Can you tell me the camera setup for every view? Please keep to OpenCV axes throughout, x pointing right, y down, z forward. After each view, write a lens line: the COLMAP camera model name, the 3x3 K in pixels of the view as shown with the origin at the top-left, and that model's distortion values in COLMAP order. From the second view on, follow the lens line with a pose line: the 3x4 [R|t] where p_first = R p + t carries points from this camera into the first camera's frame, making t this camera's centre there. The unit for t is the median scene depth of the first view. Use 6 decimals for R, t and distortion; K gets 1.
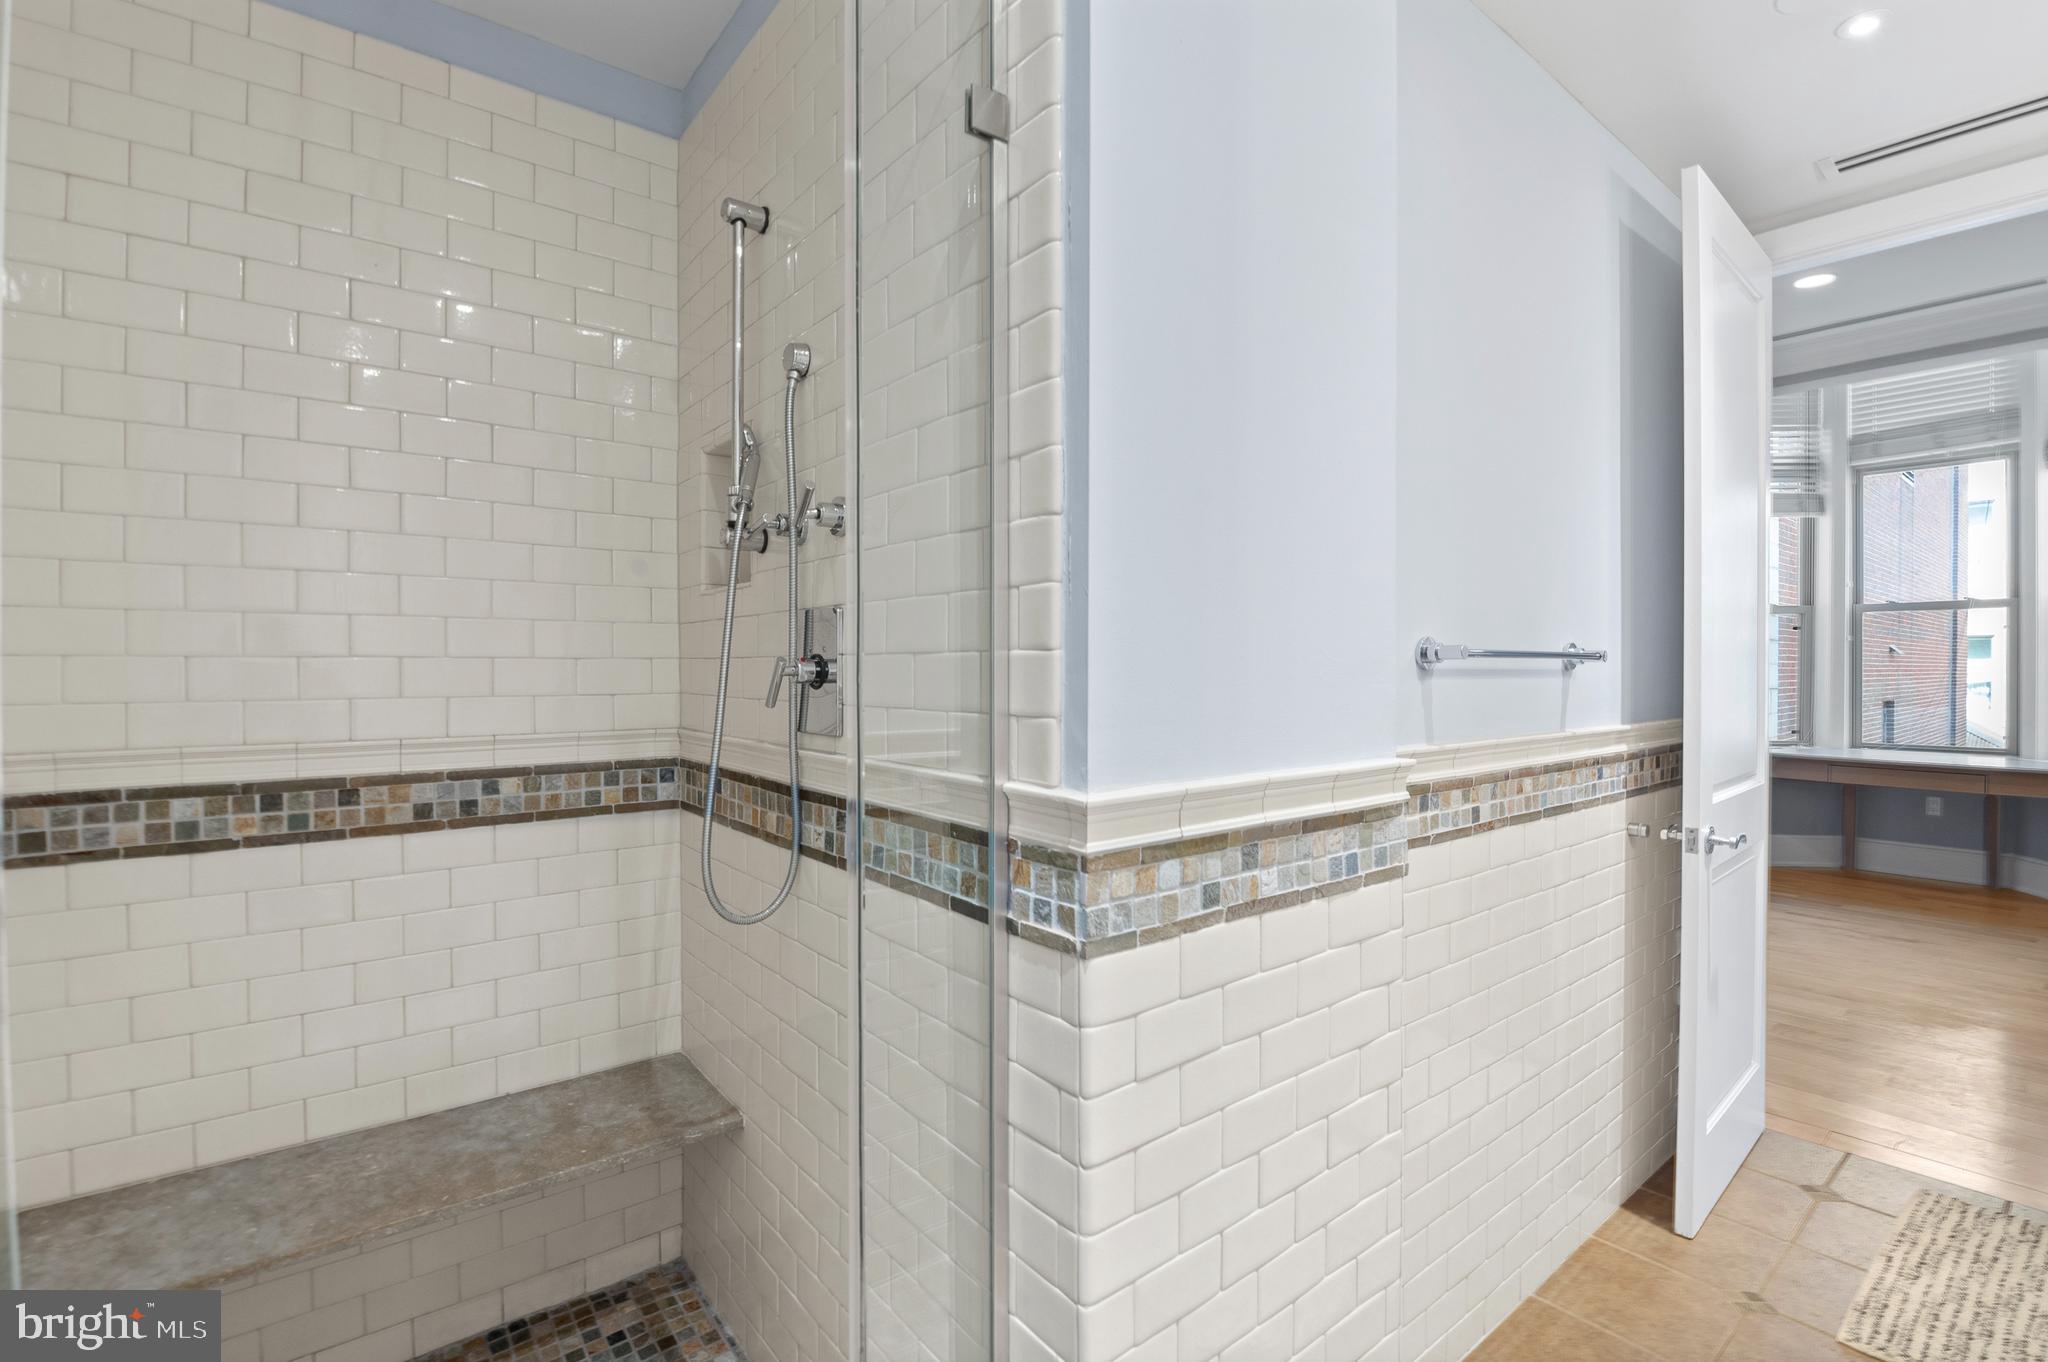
lens RADIAL K [[899.6, 0, 1017.5], [0, 899.6, 656.2], [0, 0, 1]] dist [0.002337, -0.010760]
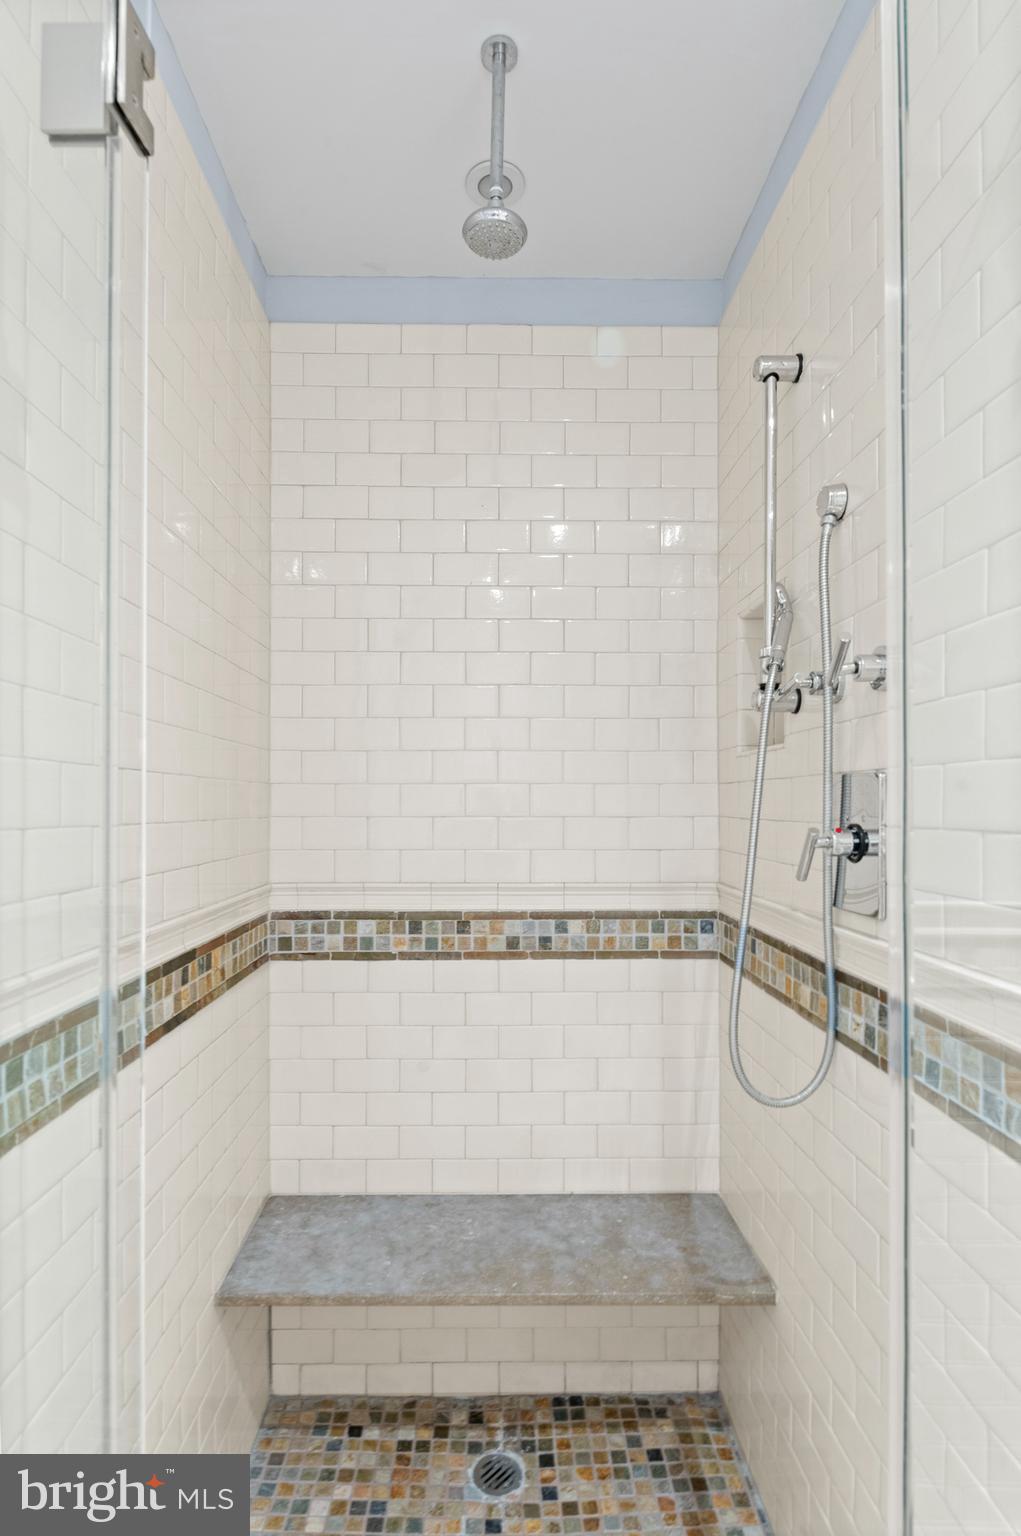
lens RADIAL K [[776.7, 0, 505.0], [0, 776.7, 800.0], [0, 0, 1]] dist [0.001587, -0.005200]
pose [[0.794315, 0.000850, -0.607506, -0.027044], [0.002703, 0.999984, 0.004934, -0.028673], [0.607500, -0.005561, 0.794300, 0.158489]]
